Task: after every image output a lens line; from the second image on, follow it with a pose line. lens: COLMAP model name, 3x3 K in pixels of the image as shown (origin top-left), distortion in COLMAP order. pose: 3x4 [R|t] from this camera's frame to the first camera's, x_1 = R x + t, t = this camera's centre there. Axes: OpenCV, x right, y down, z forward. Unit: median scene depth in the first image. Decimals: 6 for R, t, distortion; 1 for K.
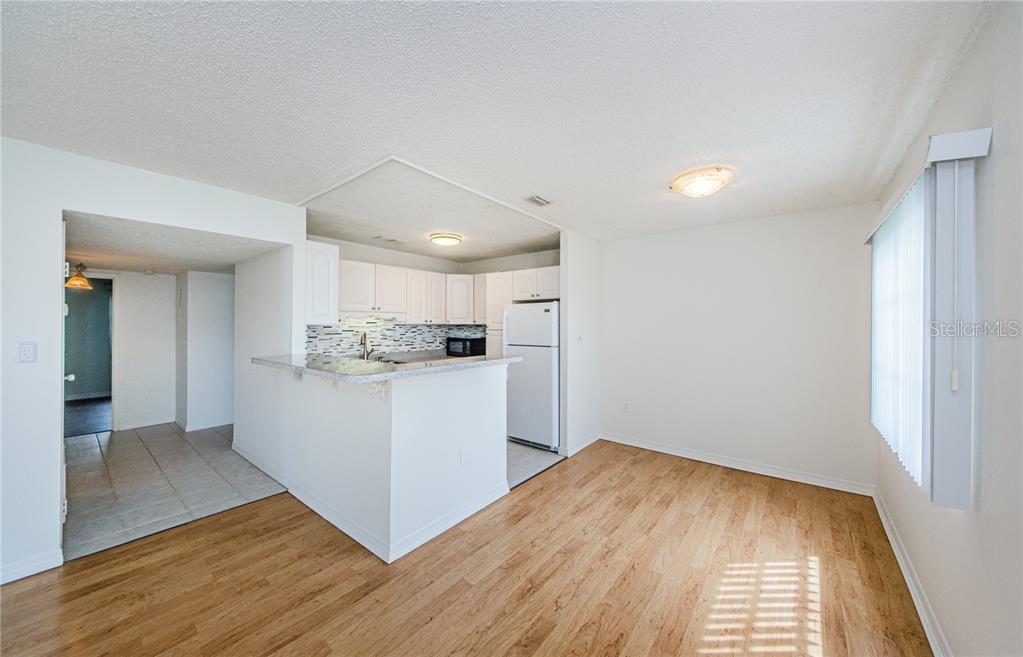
lens RADIAL K [[356.3, 0, 513.8], [0, 356.3, 324.0], [0, 0, 1]] dist [0.014135, -0.002134]
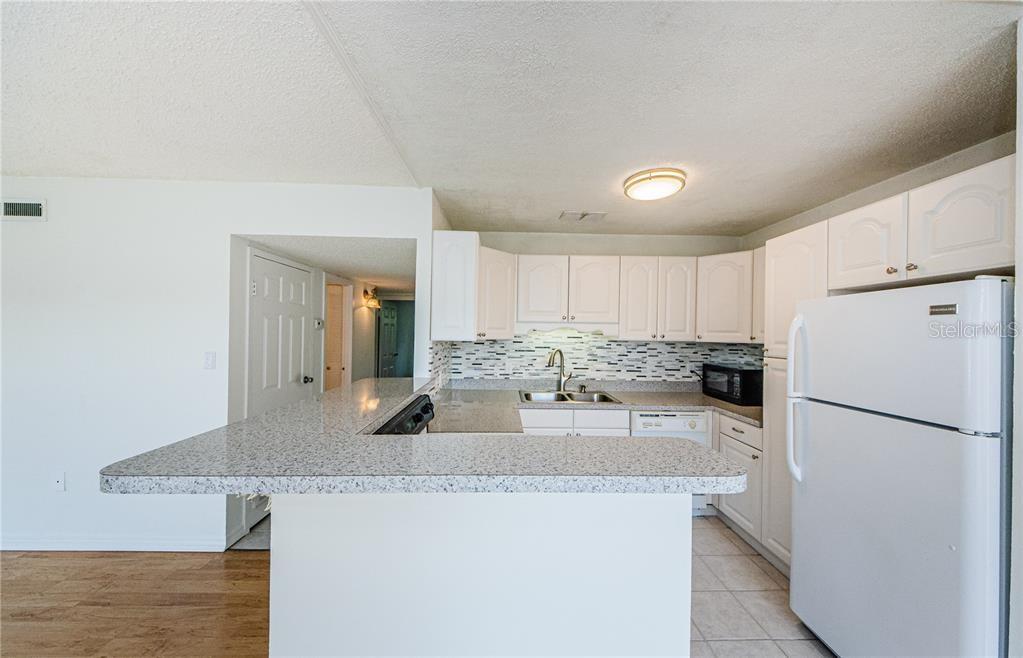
lens RADIAL K [[356.3, 0, 510.7], [0, 356.3, 333.8], [0, 0, 1]] dist [0.014135, -0.002134]
pose [[0.647858, 0.010637, -0.761687, 0.080242], [-0.015350, 0.999882, 0.000907, -0.010280], [0.761606, 0.011104, 0.647945, 0.458373]]
